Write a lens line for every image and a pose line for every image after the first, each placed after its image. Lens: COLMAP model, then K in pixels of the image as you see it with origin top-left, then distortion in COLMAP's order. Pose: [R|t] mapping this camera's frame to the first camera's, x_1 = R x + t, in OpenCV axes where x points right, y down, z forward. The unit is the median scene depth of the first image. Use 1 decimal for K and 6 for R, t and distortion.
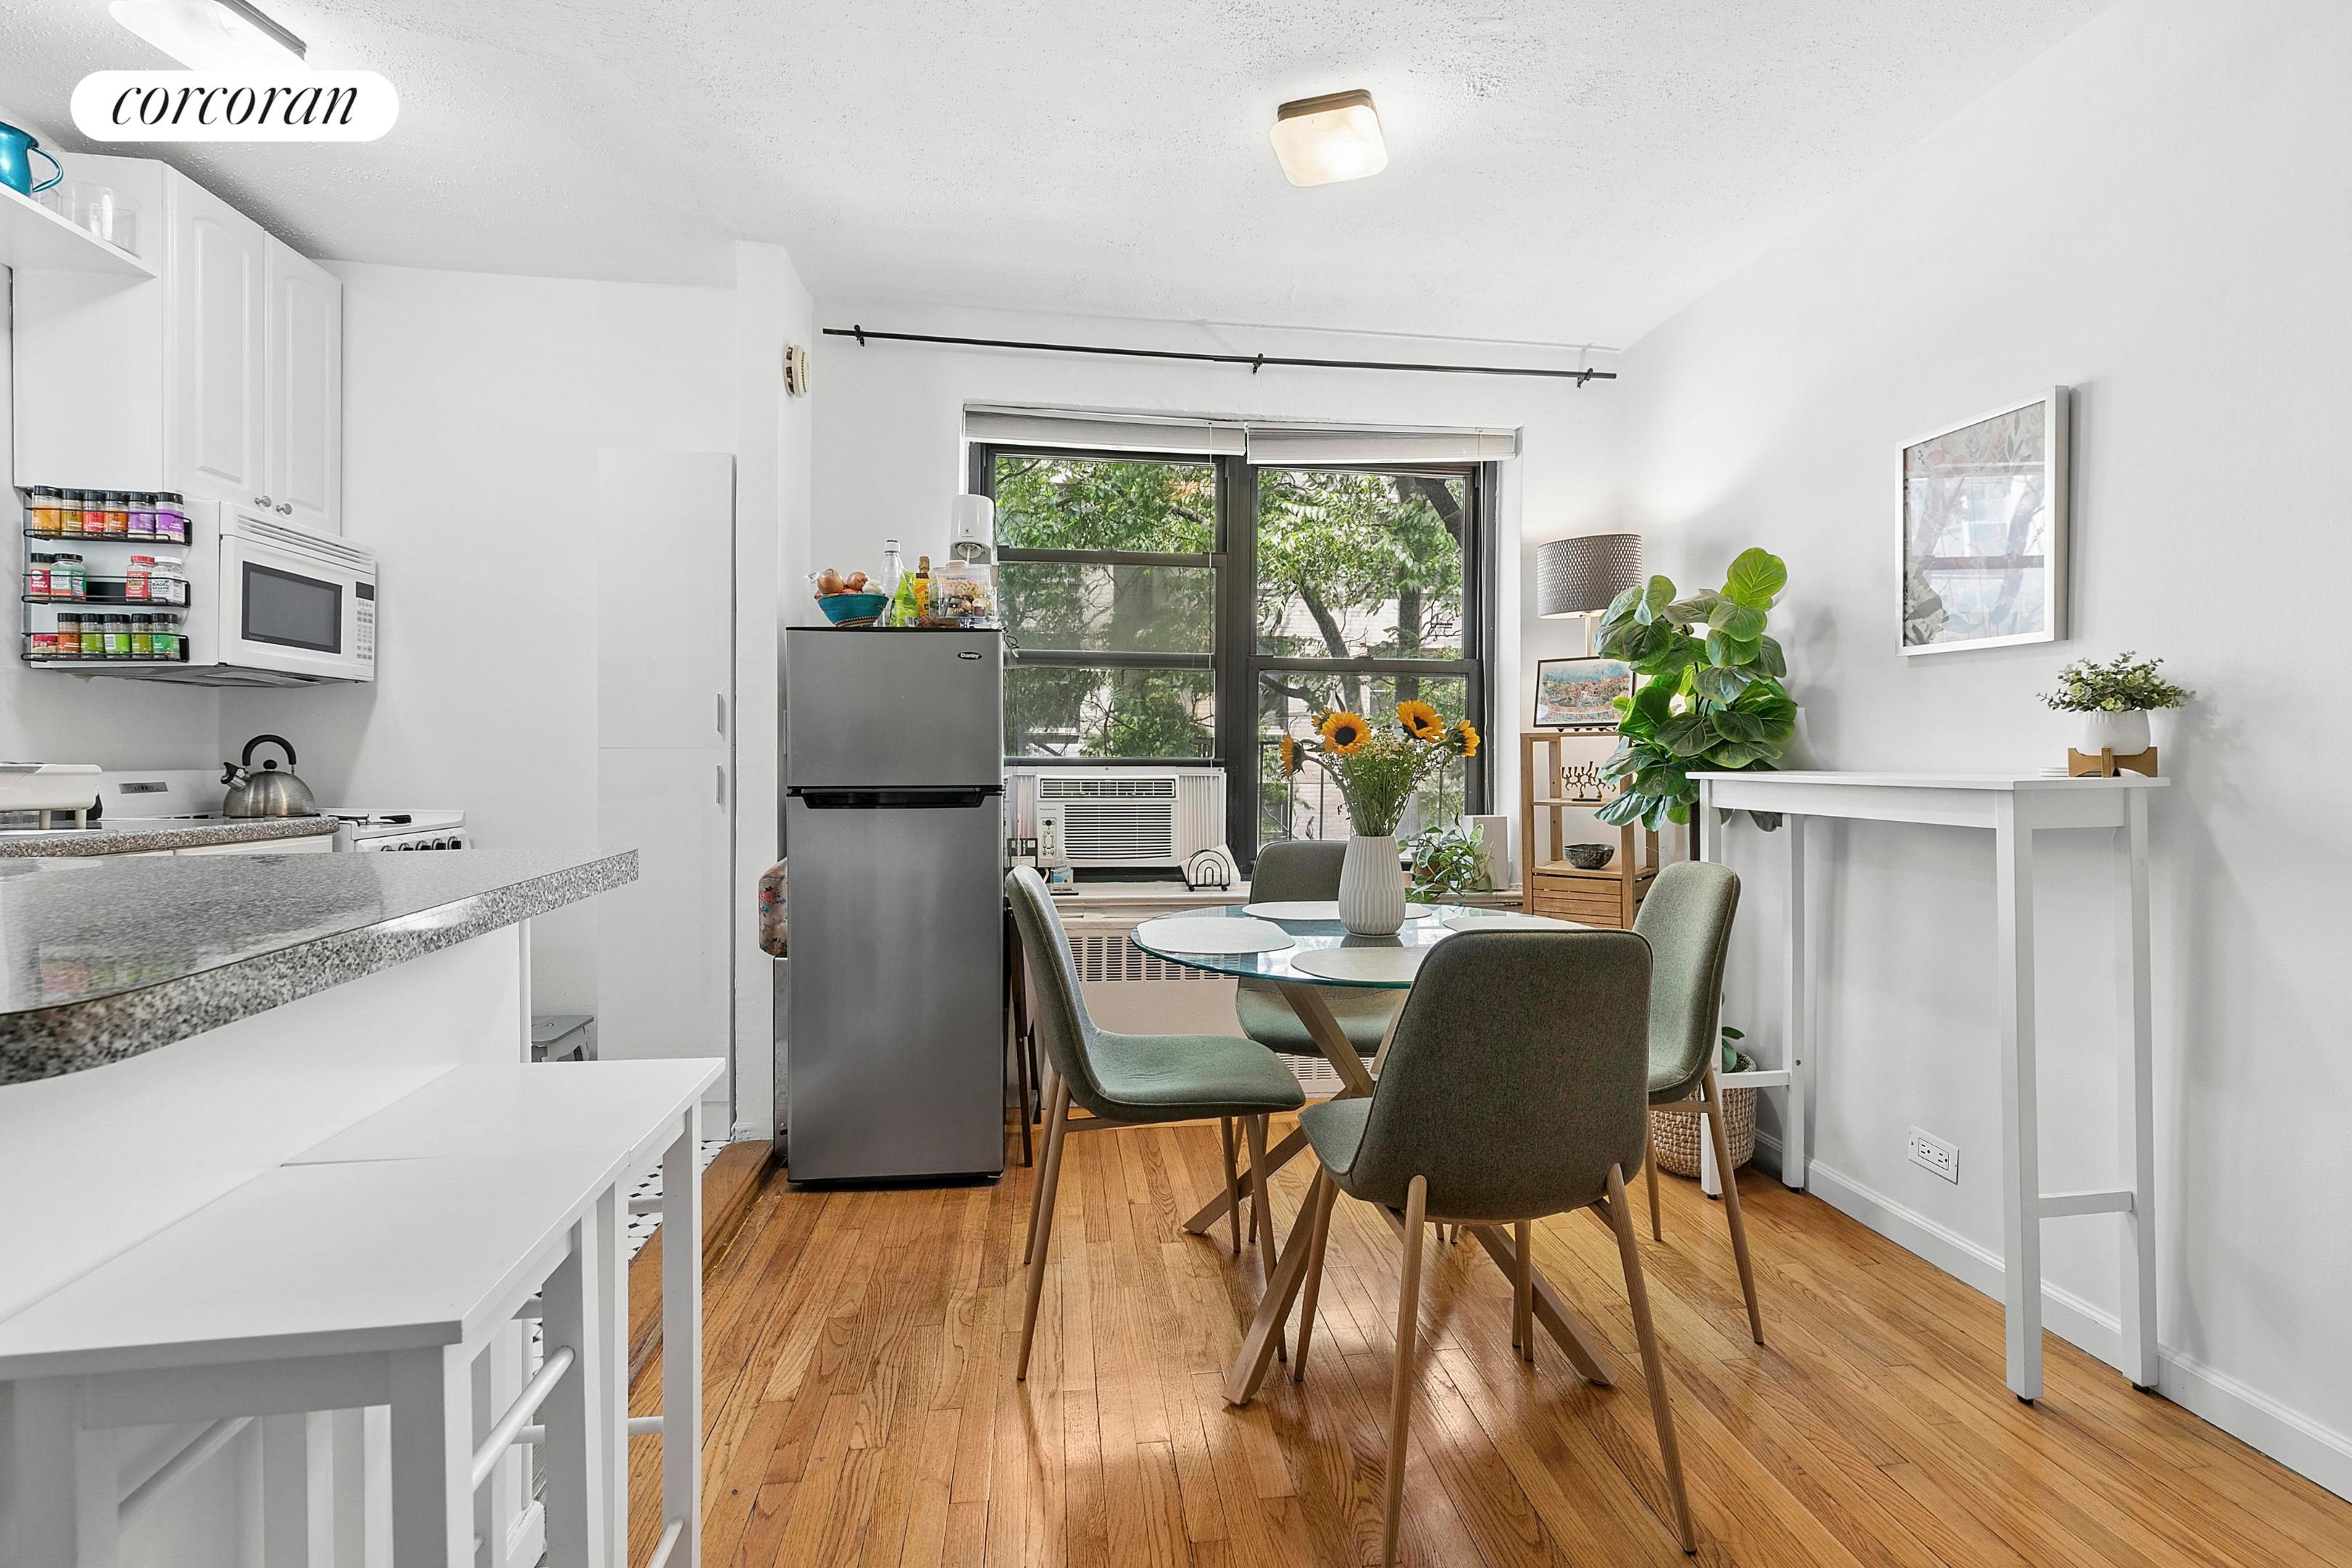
lens RADIAL K [[1065.7, 0, 1176.2], [0, 1065.7, 763.4], [0, 0, 1]] dist [0.010953, -0.001861]
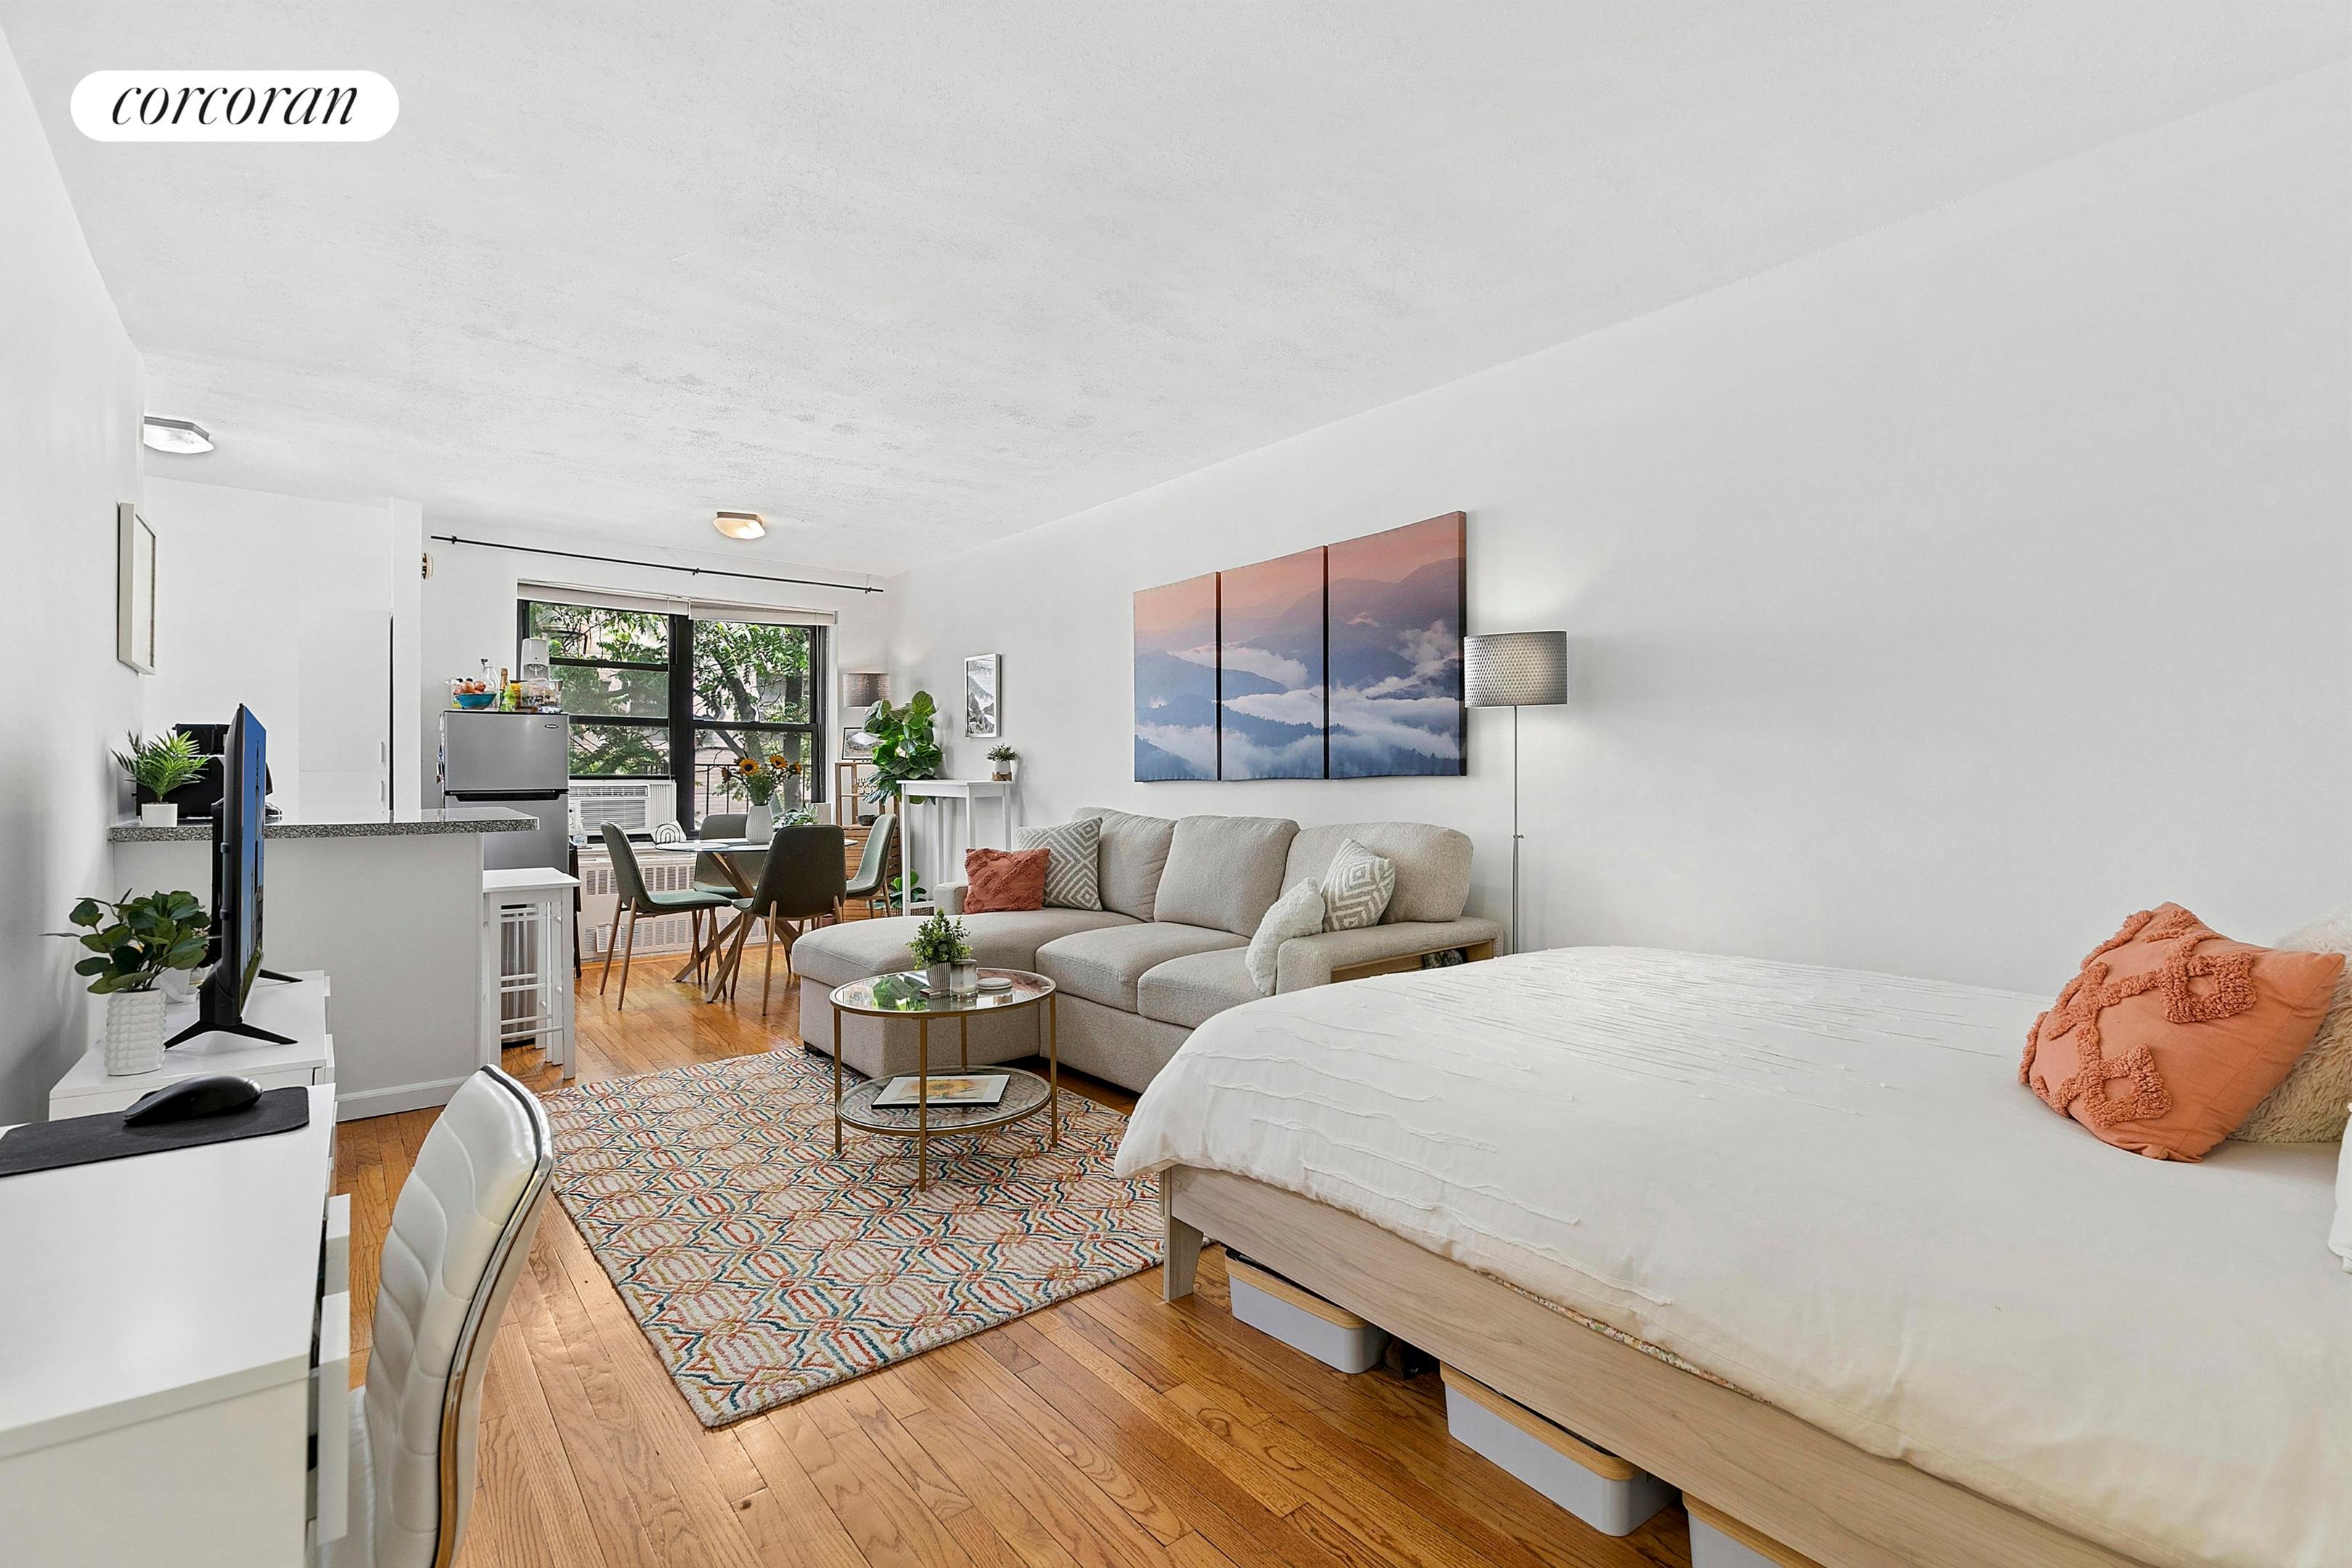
lens RADIAL K [[1065.7, 0, 1192.1], [0, 1065.7, 773.1], [0, 0, 1]] dist [0.010953, -0.001861]
pose [[0.845613, -0.002866, 0.533788, -0.229998], [0.003423, 0.999994, -0.000053, -0.005726], [-0.533785, 0.001872, 0.845618, -1.293765]]
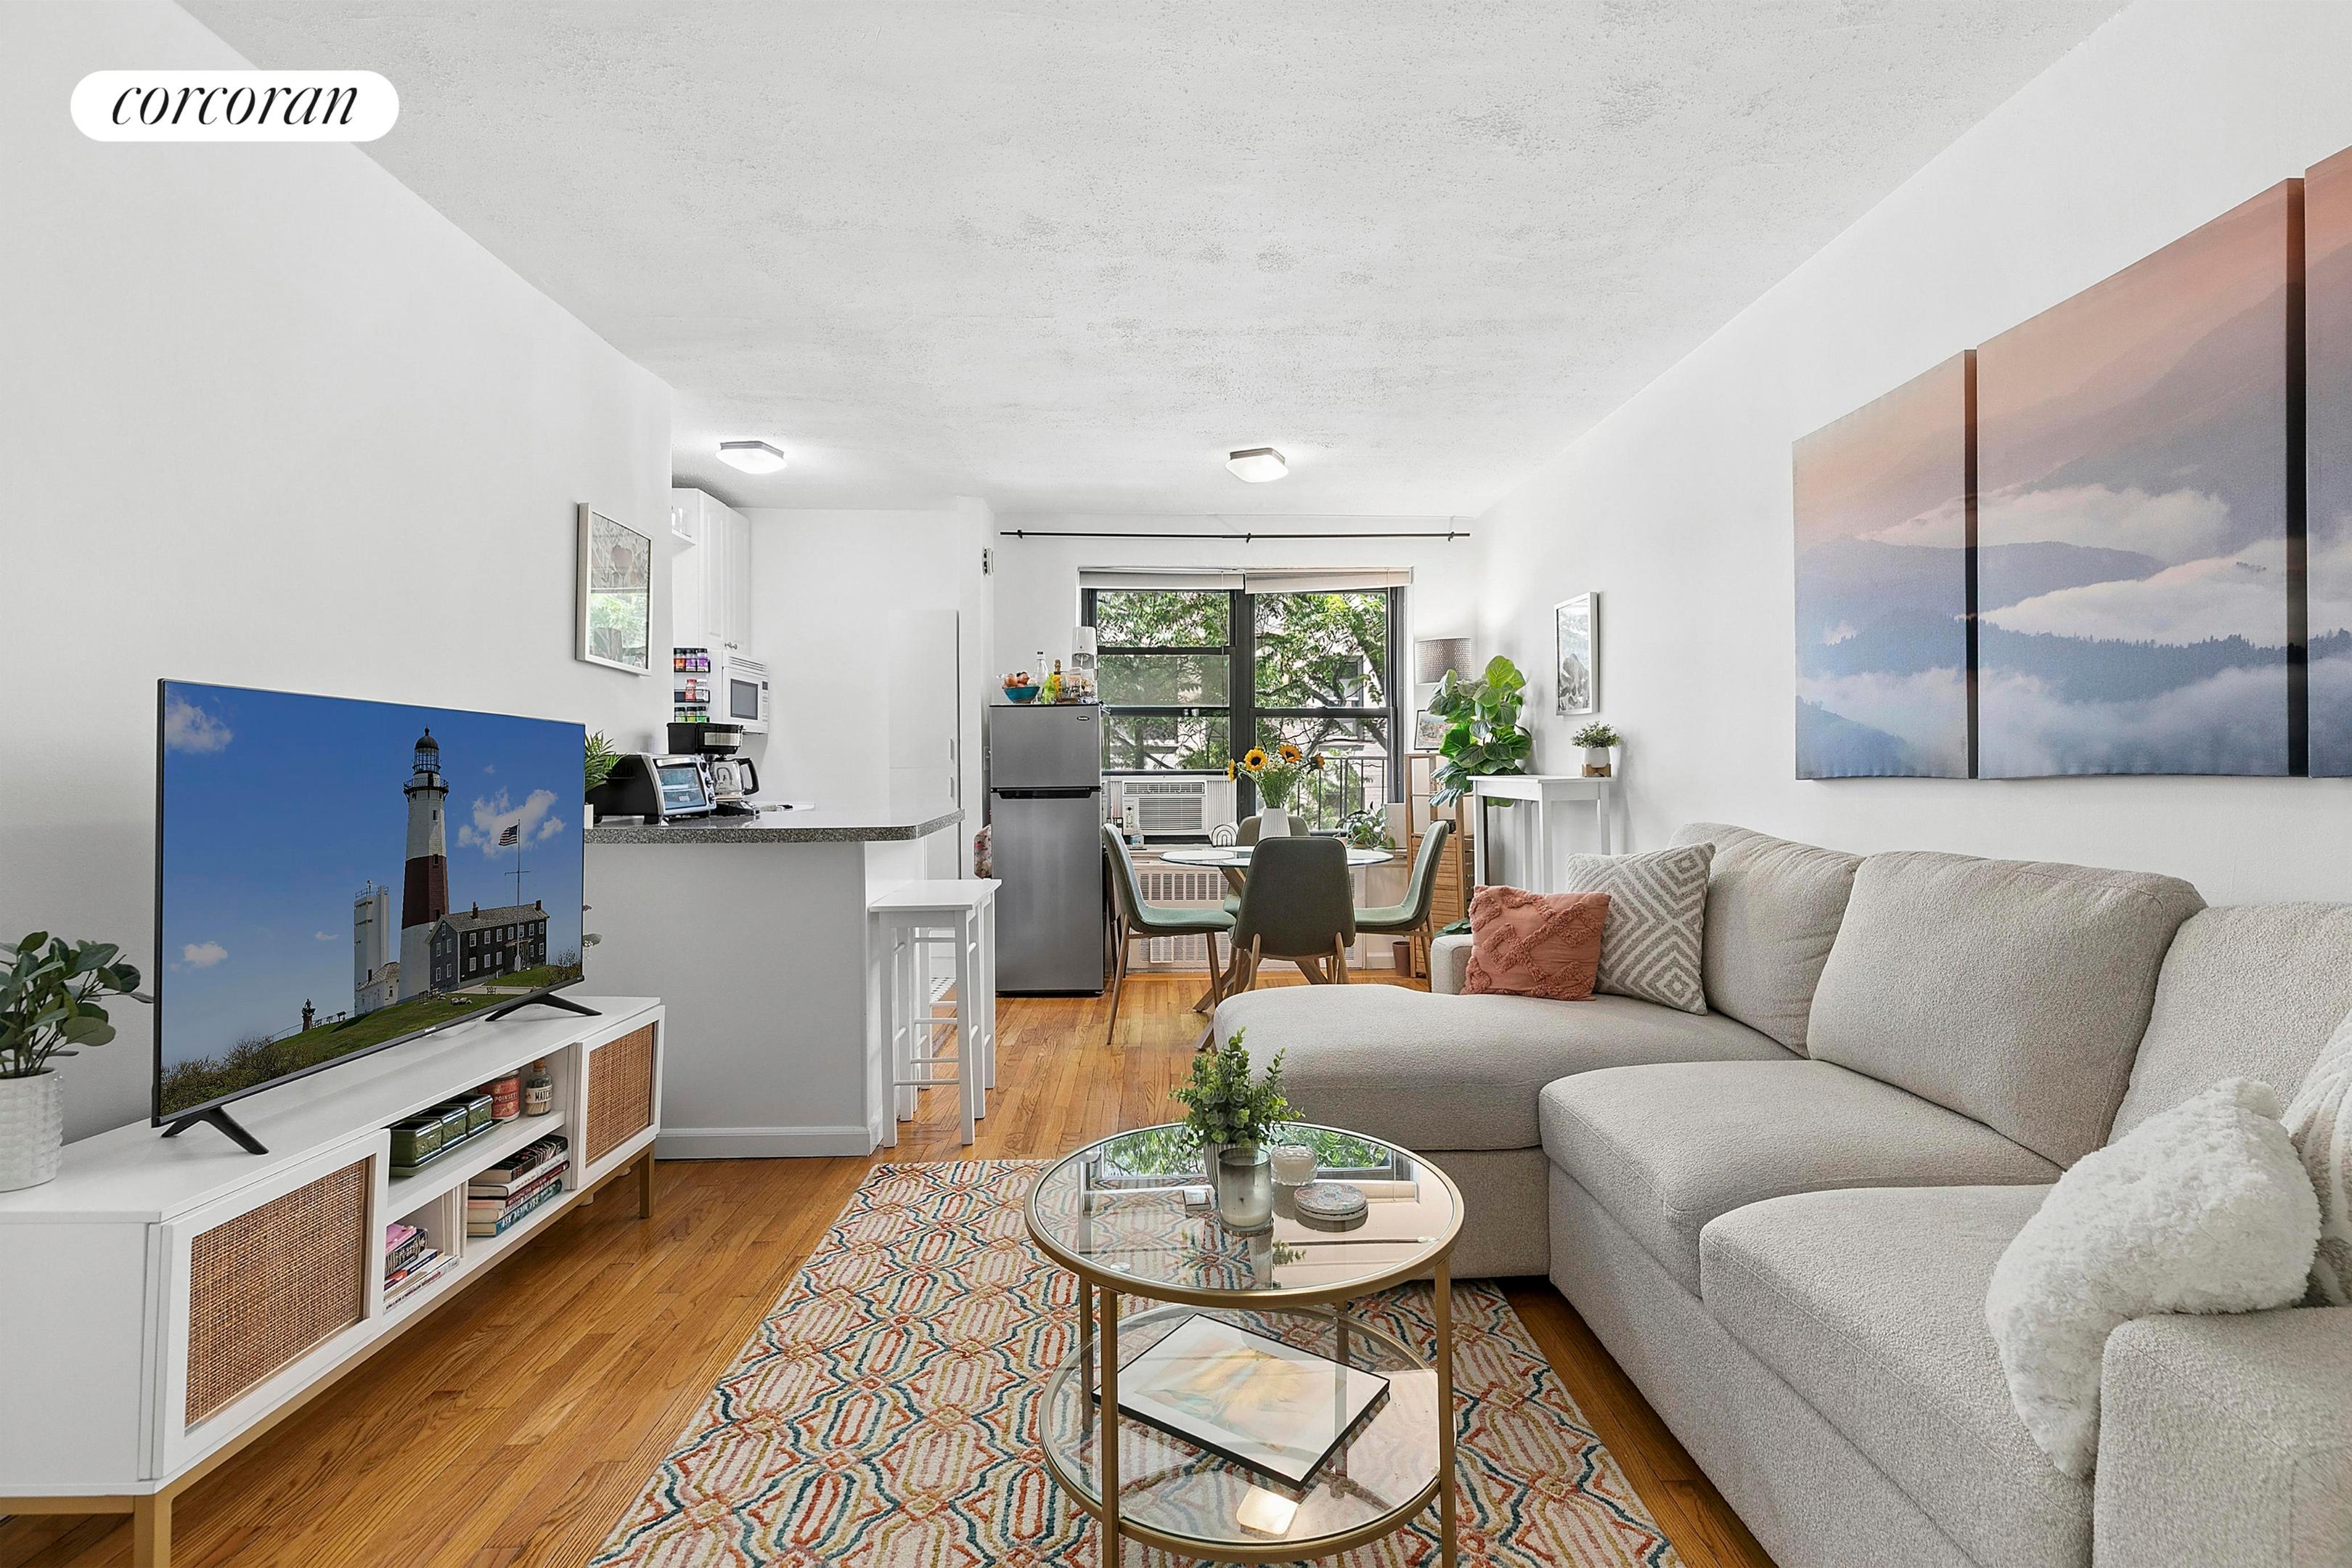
lens RADIAL K [[1065.7, 0, 1181.7], [0, 1065.7, 770.4], [0, 0, 1]] dist [0.010953, -0.001861]
pose [[0.995029, -0.009346, -0.099143, 0.155407], [0.009379, 0.999956, -0.000126, -0.005623], [0.099139, -0.000805, 0.995073, -0.804888]]
